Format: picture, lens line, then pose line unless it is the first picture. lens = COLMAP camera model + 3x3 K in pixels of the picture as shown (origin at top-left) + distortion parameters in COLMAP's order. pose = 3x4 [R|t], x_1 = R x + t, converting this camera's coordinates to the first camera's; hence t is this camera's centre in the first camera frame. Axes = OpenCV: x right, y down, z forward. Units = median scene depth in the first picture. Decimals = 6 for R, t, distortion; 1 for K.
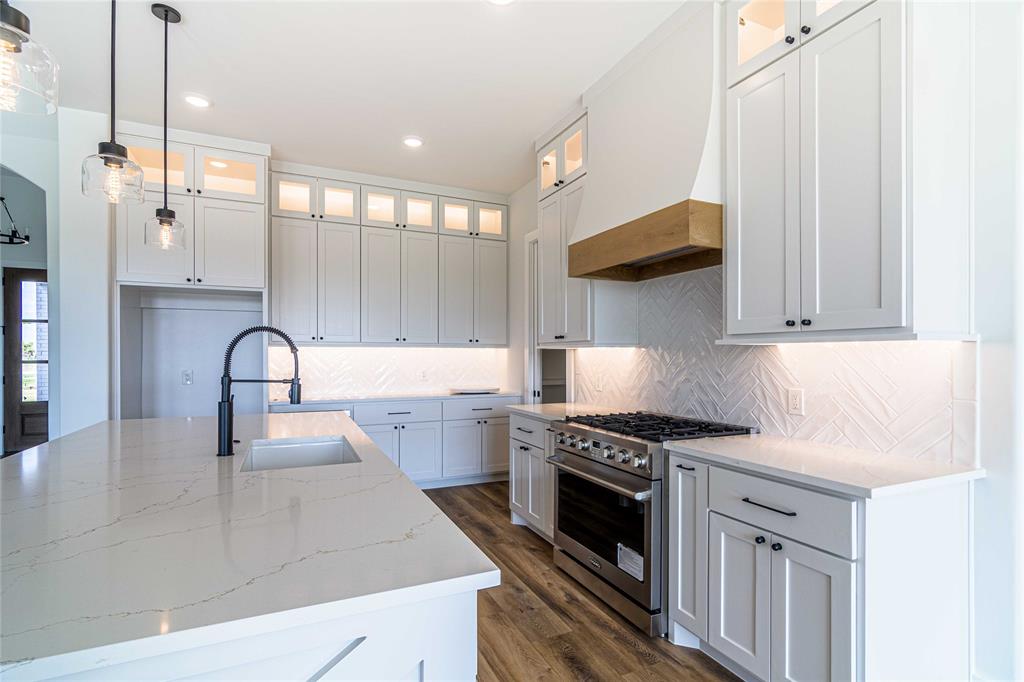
lens RADIAL K [[493.0, 0, 518.0], [0, 493.0, 353.2], [0, 0, 1]] dist [-0.003281, 0.000065]
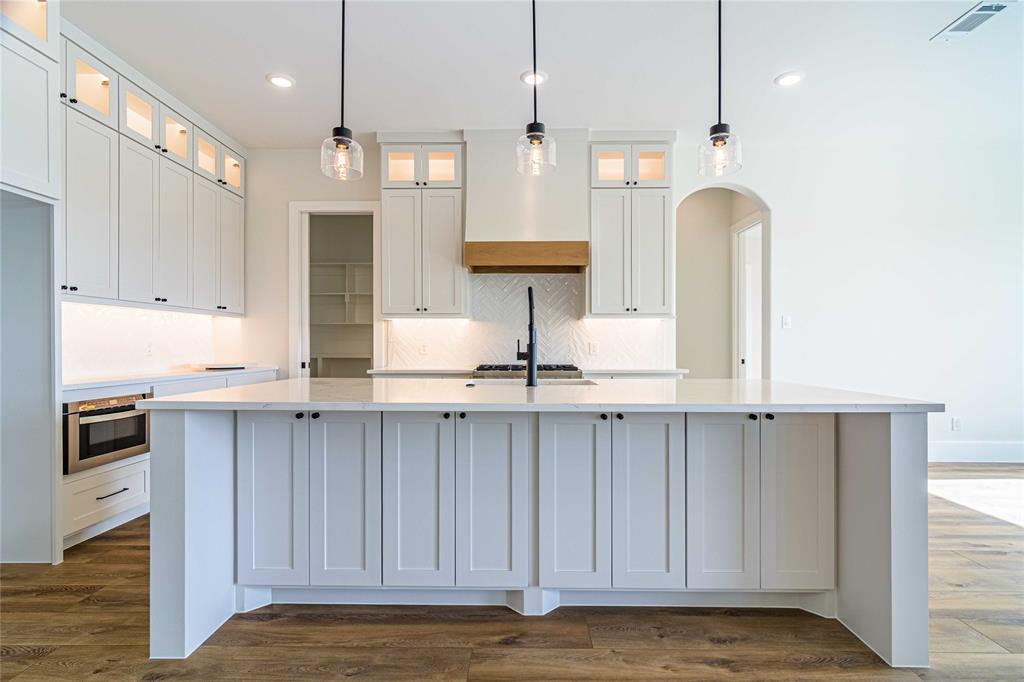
lens RADIAL K [[509.2, 0, 506.3], [0, 509.2, 343.8], [0, 0, 1]] dist [0.002037, 0.000346]
pose [[0.449445, 0.000014, 0.893308, -0.849585], [-0.002066, 0.999997, 0.001024, 0.045337], [-0.893306, -0.002306, 0.449443, 0.216830]]
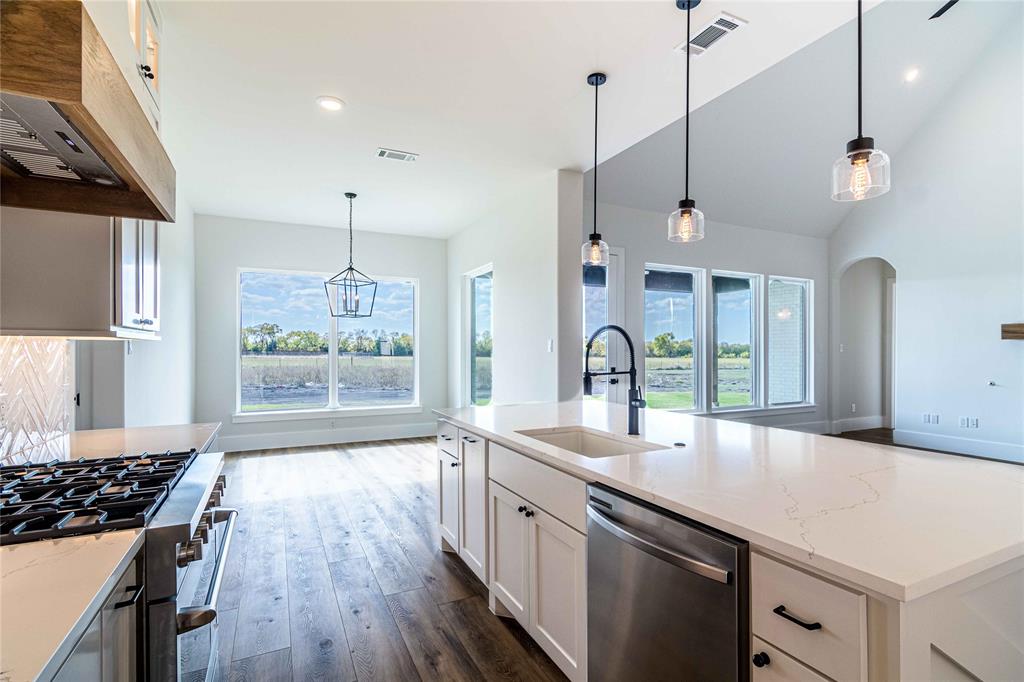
lens RADIAL K [[493.0, 0, 518.0], [0, 493.0, 353.2], [0, 0, 1]] dist [-0.003281, 0.000065]
pose [[-0.999779, -0.001628, -0.020939, -0.139956], [-0.001659, 0.999997, 0.001500, 0.003782], [0.020936, 0.001534, -0.999780, 1.039315]]
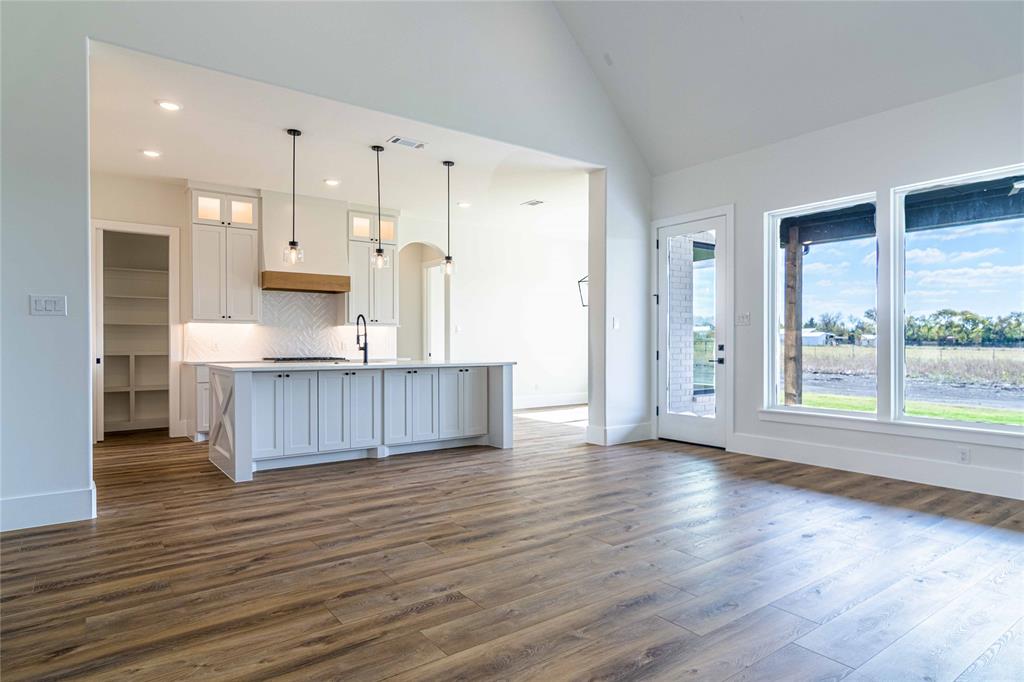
lens RADIAL K [[608.0, 0, 537.2], [0, 608.0, 342.7], [0, 0, 1]] dist [-0.001047, -0.000253]
pose [[-0.212125, -0.000529, 0.977242, -1.898650], [-0.003572, 0.999994, -0.000234, 0.044542], [-0.977236, -0.003540, -0.212125, 0.371568]]
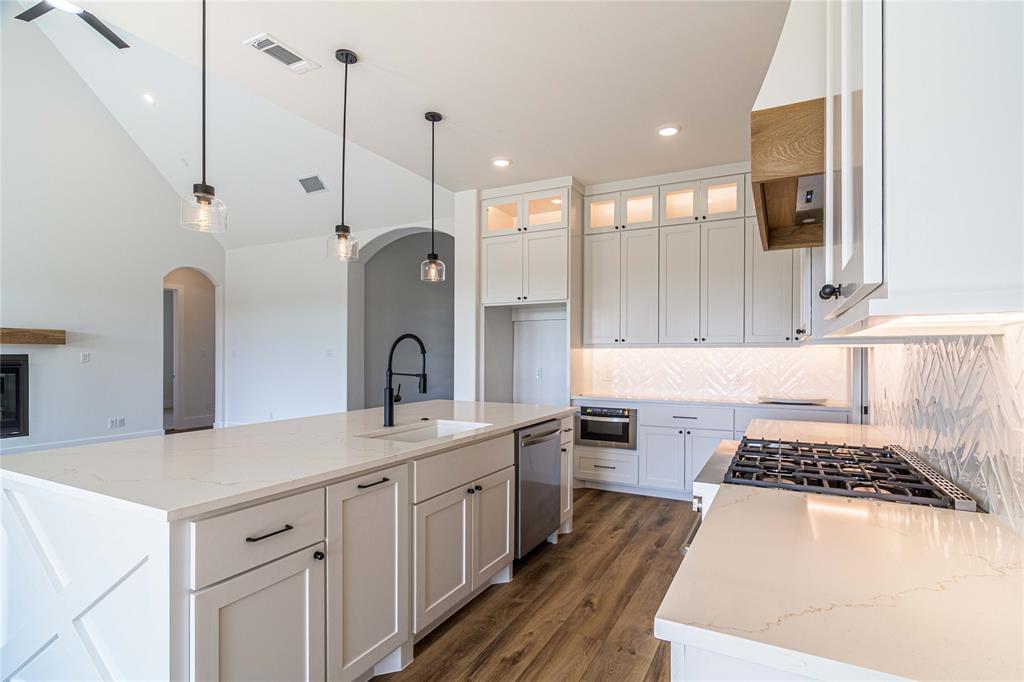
lens RADIAL K [[500.4, 0, 537.6], [0, 500.4, 348.3], [0, 0, 1]] dist [-0.000557, -0.000211]
pose [[0.621048, -0.012341, -0.783675, 0.378191], [0.002284, 0.999900, -0.013936, 0.001988], [0.783769, 0.006865, 0.621015, 0.204105]]
